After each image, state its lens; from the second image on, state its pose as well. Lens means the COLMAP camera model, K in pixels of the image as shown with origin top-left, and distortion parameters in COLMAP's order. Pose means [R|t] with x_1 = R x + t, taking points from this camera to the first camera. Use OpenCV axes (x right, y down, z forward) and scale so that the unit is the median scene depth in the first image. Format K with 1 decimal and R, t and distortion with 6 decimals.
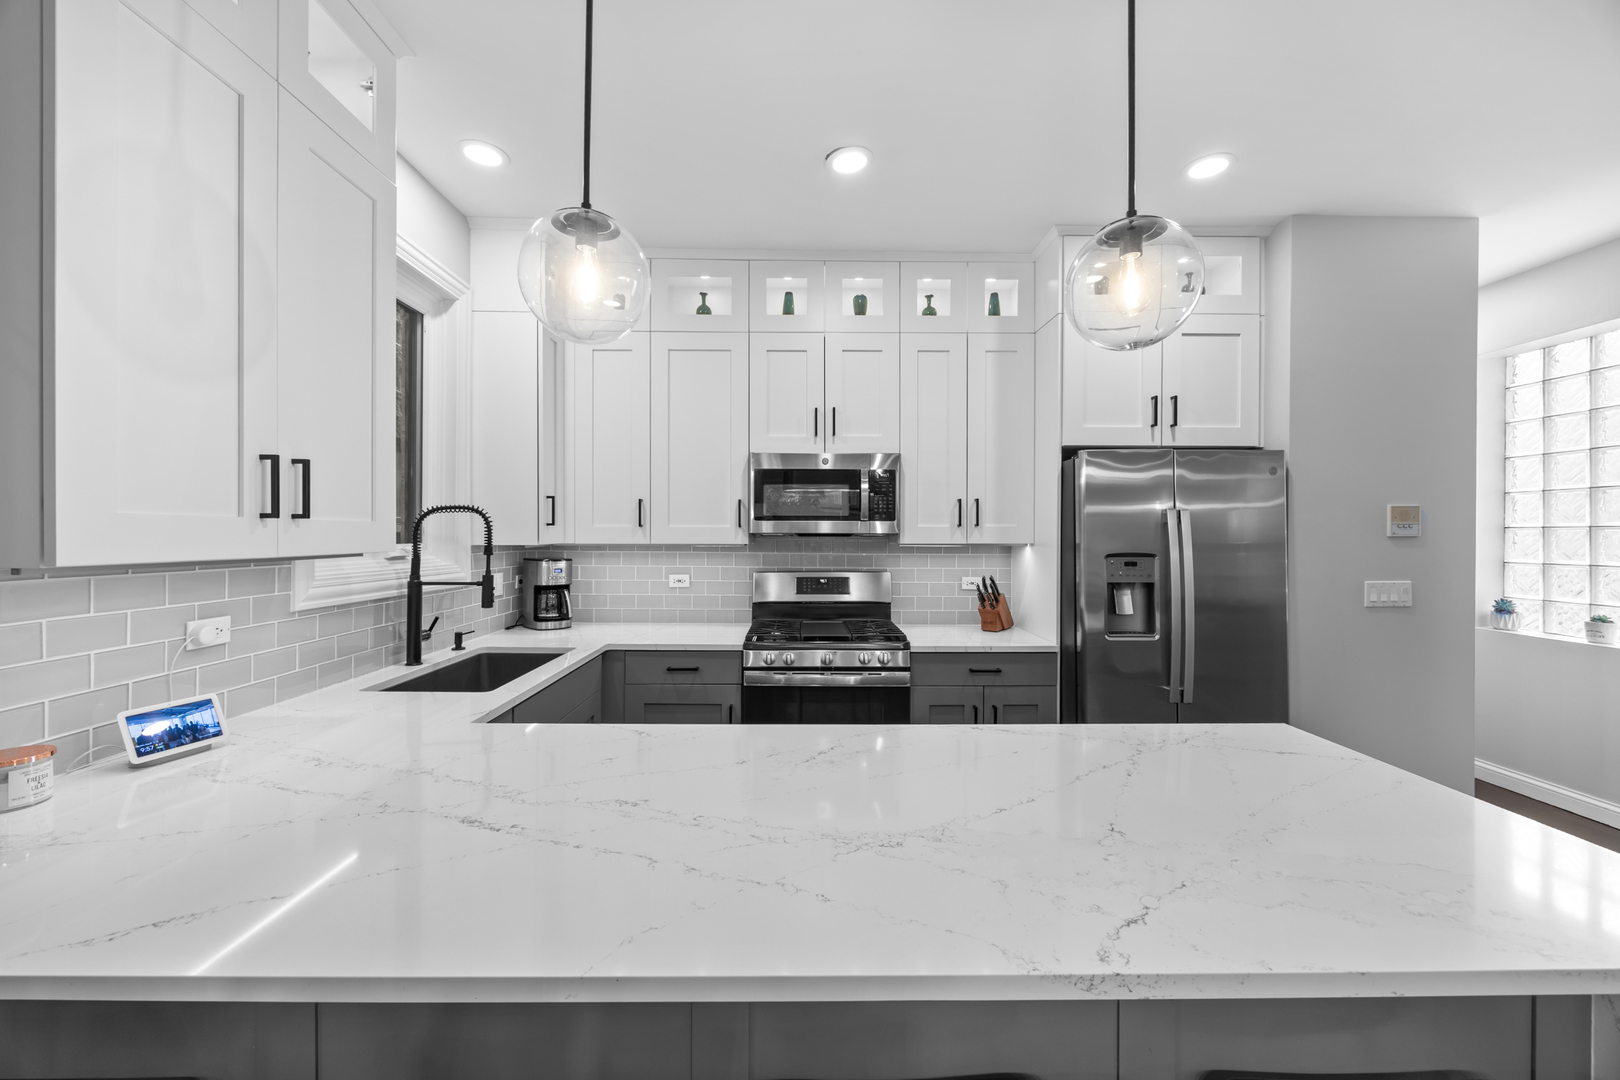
lens RADIAL K [[626.1, 0, 808.5], [0, 626.1, 537.8], [0, 0, 1]] dist [0.002752, -0.000343]
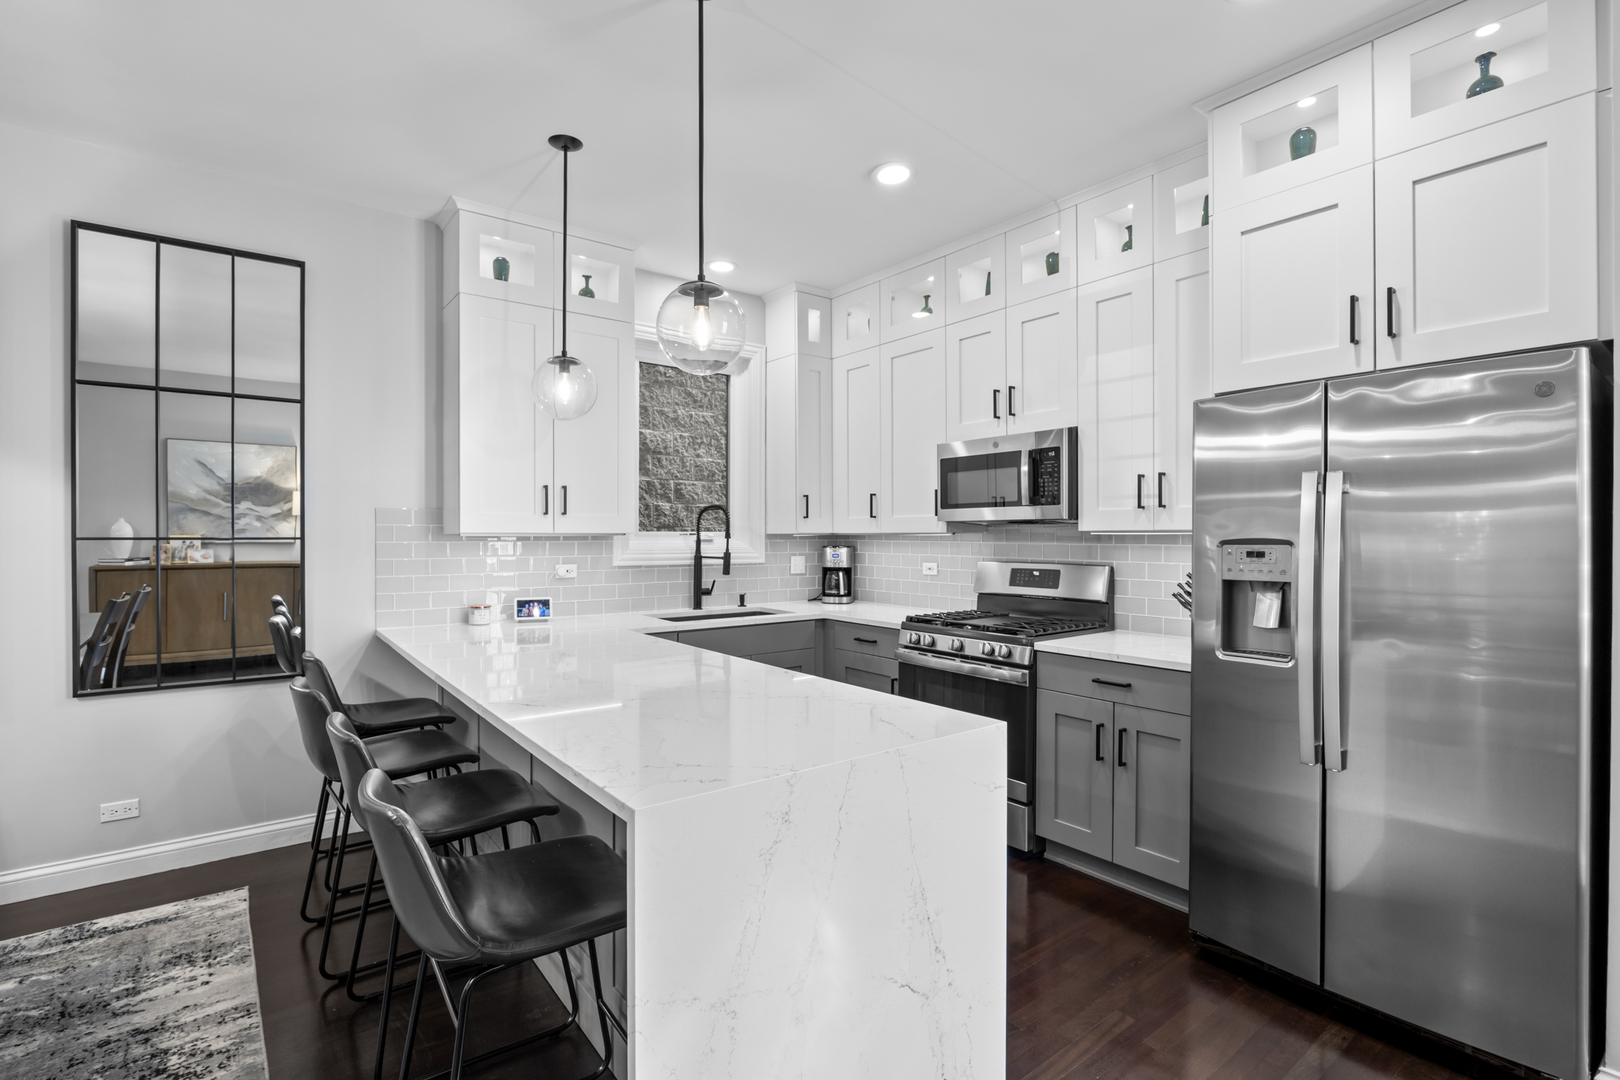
lens RADIAL K [[763.1, 0, 793.9], [0, 763.1, 541.9], [0, 0, 1]] dist [-0.007162, -0.000032]
pose [[0.580090, 0.003056, -0.814547, 0.801075], [-0.001614, 0.999995, 0.002603, 0.023247], [0.814551, -0.000195, 0.580092, 0.075540]]
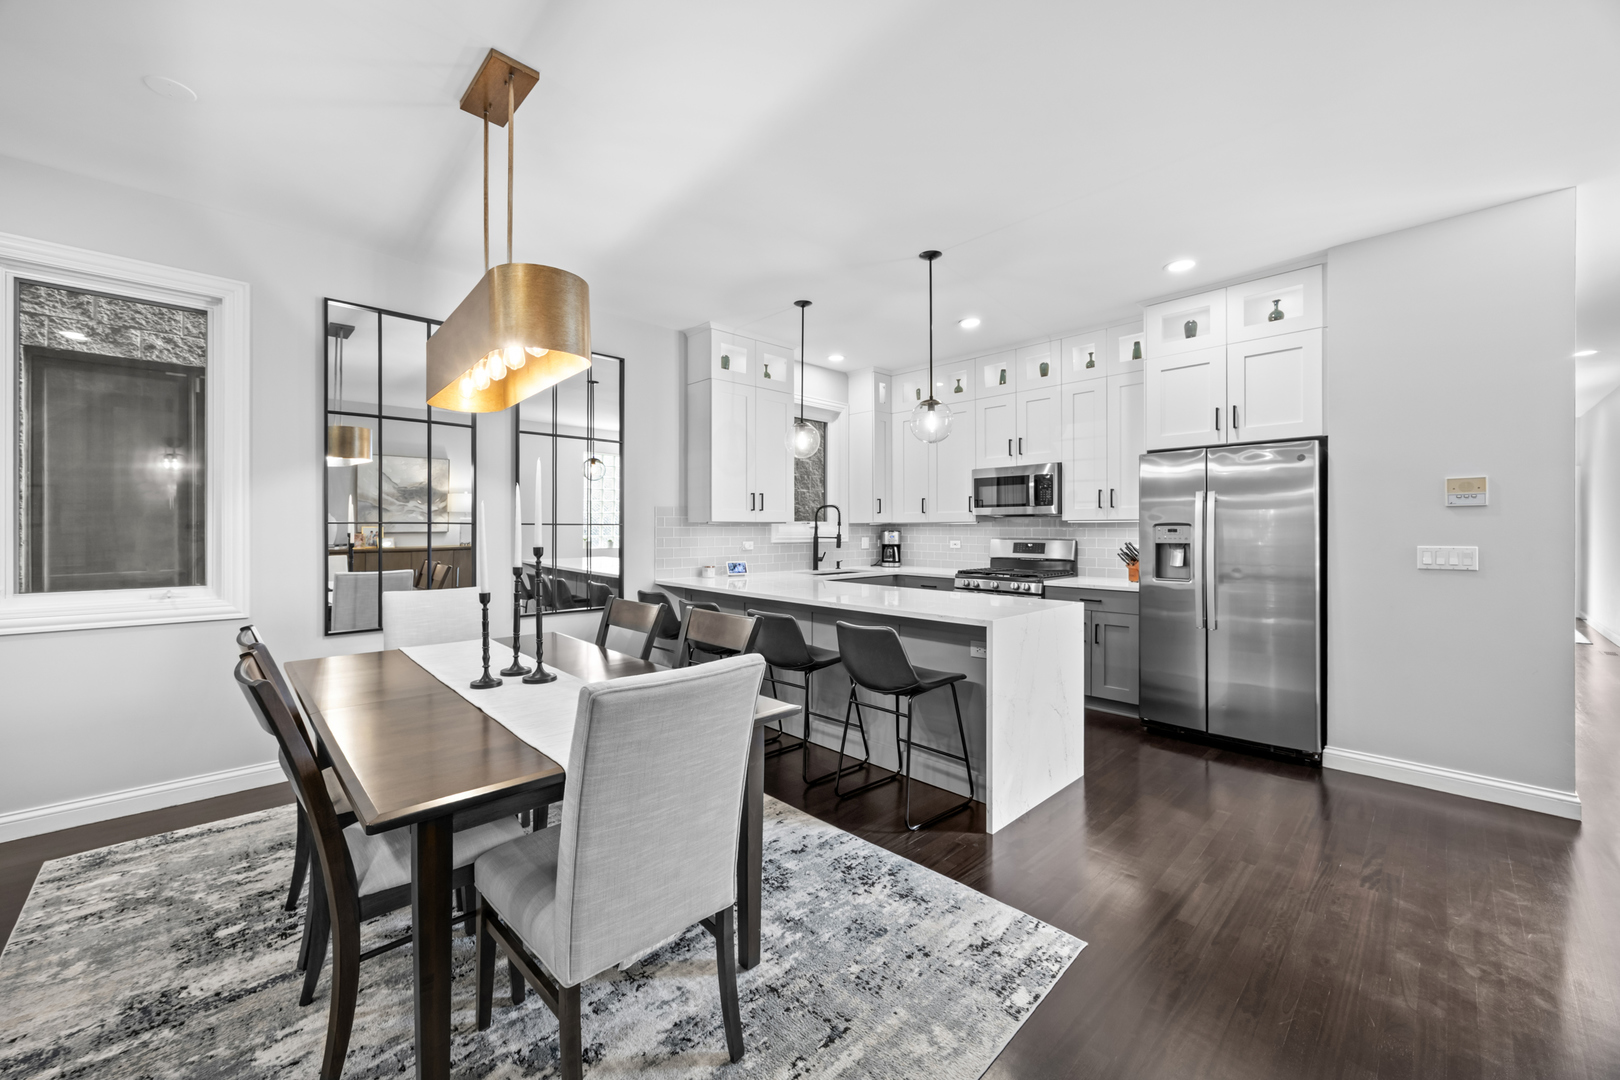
lens RADIAL K [[626.1, 0, 800.5], [0, 626.1, 533.4], [0, 0, 1]] dist [0.002752, -0.000343]
pose [[0.671614, 0.001688, -0.740900, 0.891696], [0.000061, 0.999997, 0.002333, 0.039699], [0.740902, -0.001612, 0.671612, -0.541795]]
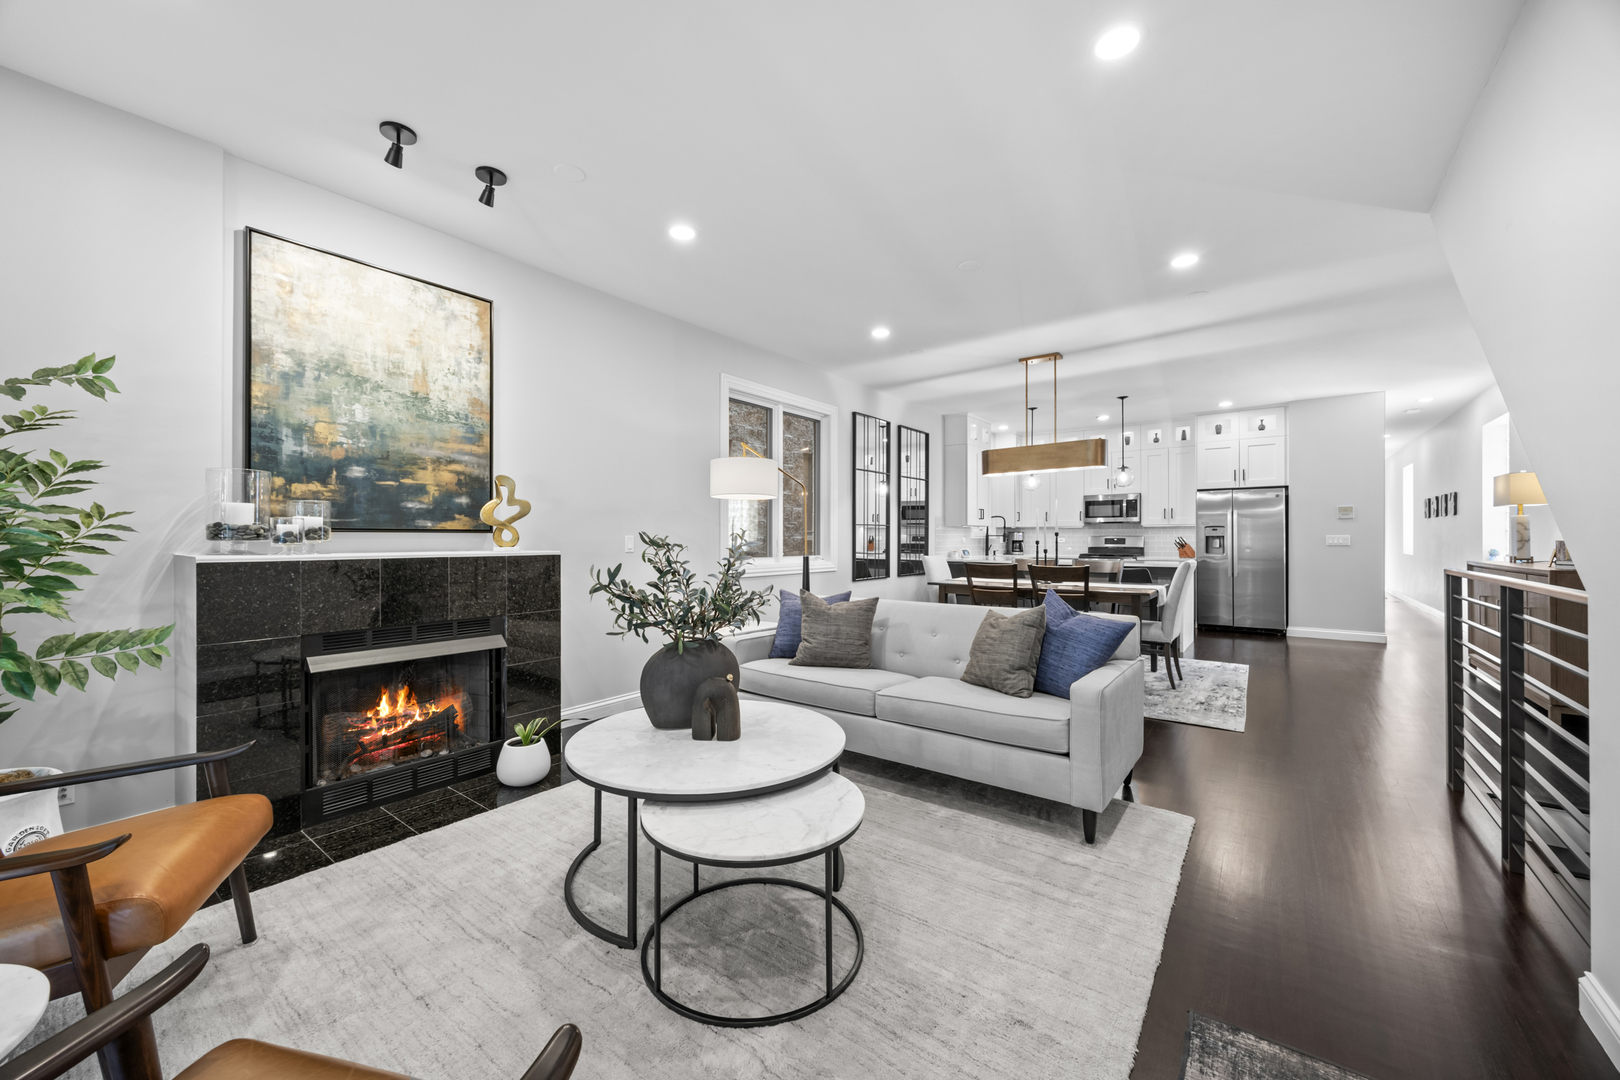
lens RADIAL K [[626.1, 0, 802.4], [0, 626.1, 540.9], [0, 0, 1]] dist [0.002752, -0.000343]
pose [[0.786573, -0.001425, -0.617496, 0.712647], [0.000043, 0.999997, -0.002254, 0.089622], [0.617498, 0.001746, 0.786571, -2.241381]]
